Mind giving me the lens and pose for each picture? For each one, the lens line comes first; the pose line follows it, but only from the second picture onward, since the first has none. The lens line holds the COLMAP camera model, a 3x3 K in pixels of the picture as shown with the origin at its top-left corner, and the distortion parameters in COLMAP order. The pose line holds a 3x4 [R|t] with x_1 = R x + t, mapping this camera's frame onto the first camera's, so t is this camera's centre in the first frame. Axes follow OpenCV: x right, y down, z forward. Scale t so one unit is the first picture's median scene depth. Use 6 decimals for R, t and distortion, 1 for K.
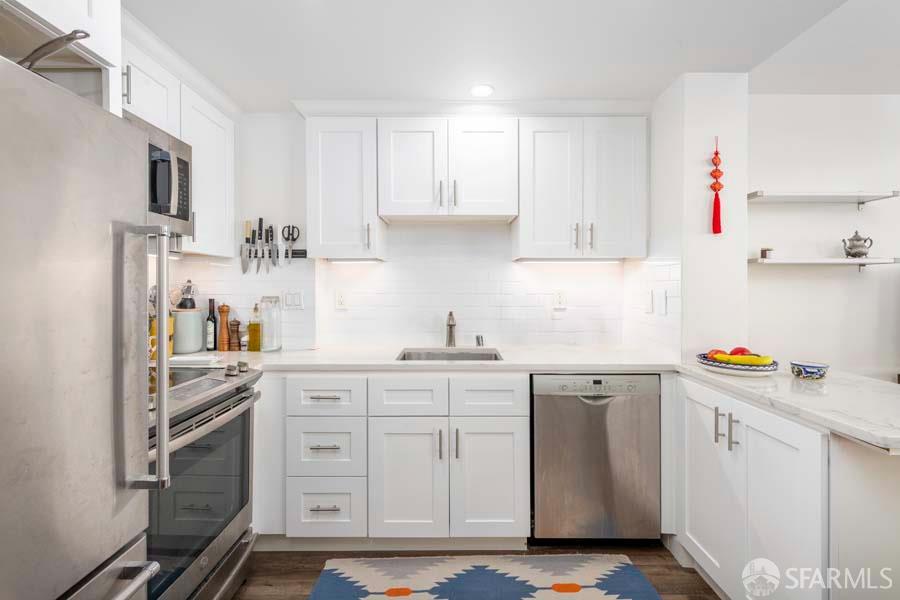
lens RADIAL K [[417.7, 0, 452.5], [0, 417.7, 292.2], [0, 0, 1]] dist [0.009792, -0.002399]
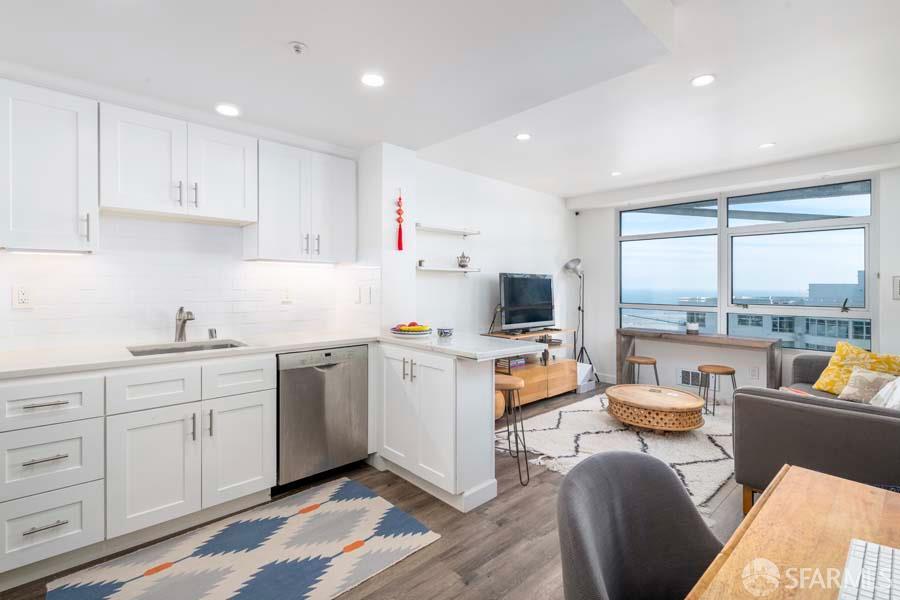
lens RADIAL K [[417.7, 0, 452.1], [0, 417.7, 288.4], [0, 0, 1]] dist [0.009792, -0.002399]
pose [[0.734125, -0.000947, 0.679014, -0.272634], [0.000587, 1.000000, 0.000760, 0.000367], [-0.679015, -0.000159, 0.734125, -0.261170]]
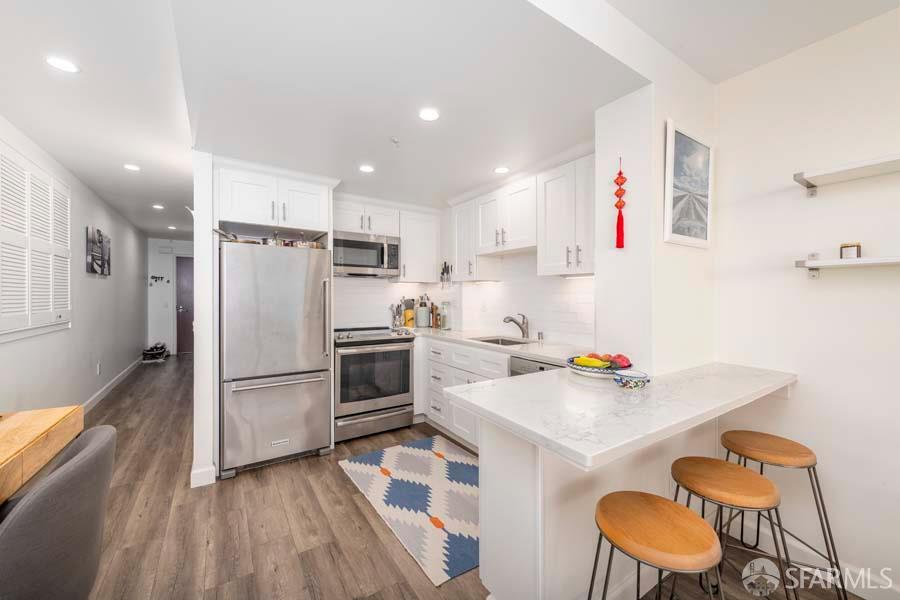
lens RADIAL K [[349.2, 0, 454.1], [0, 349.2, 302.4], [0, 0, 1]] dist [-0.000169, -0.000220]
pose [[0.554900, 0.016279, -0.831758, 1.104883], [-0.008577, 0.999867, 0.013848, -0.010944], [0.831873, -0.000550, 0.554966, 0.147274]]
